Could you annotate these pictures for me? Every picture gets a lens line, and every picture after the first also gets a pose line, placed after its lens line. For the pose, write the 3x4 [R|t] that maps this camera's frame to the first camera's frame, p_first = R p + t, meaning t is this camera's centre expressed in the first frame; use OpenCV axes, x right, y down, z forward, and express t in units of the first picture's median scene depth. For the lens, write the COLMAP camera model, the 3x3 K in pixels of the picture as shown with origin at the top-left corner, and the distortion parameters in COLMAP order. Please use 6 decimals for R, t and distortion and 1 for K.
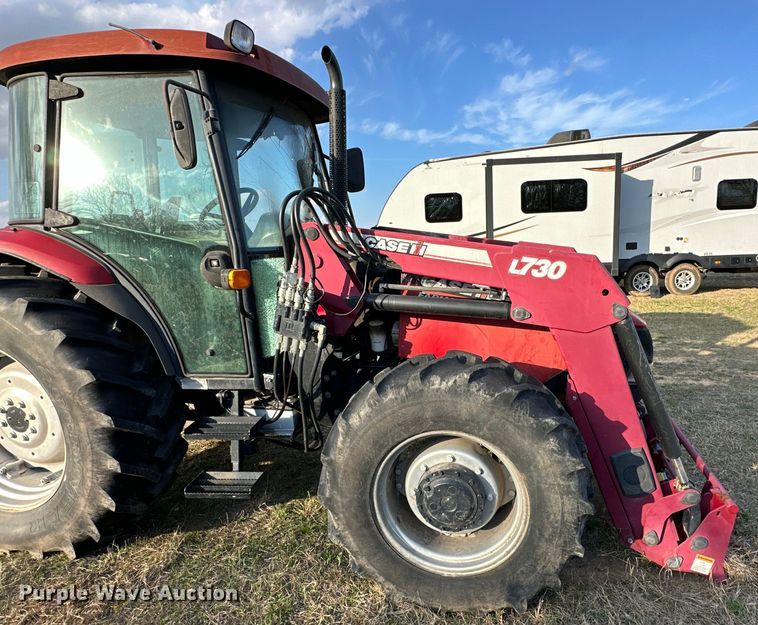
lens RADIAL K [[436.8, 0, 423.1], [0, 436.8, 335.7], [0, 0, 1]] dist [-0.001723, 0.001476]
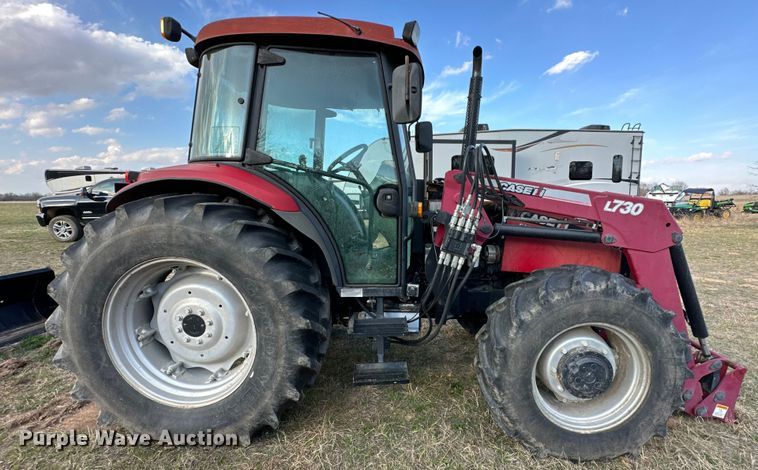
lens RADIAL K [[312.7, 0, 392.4], [0, 312.7, 240.8], [0, 0, 1]] dist [-0.002481, -0.000412]
pose [[0.988547, 0.011837, 0.150448, -0.621147], [-0.001324, 0.997561, -0.069785, 0.027643], [-0.150908, 0.068786, 0.986152, 0.096530]]
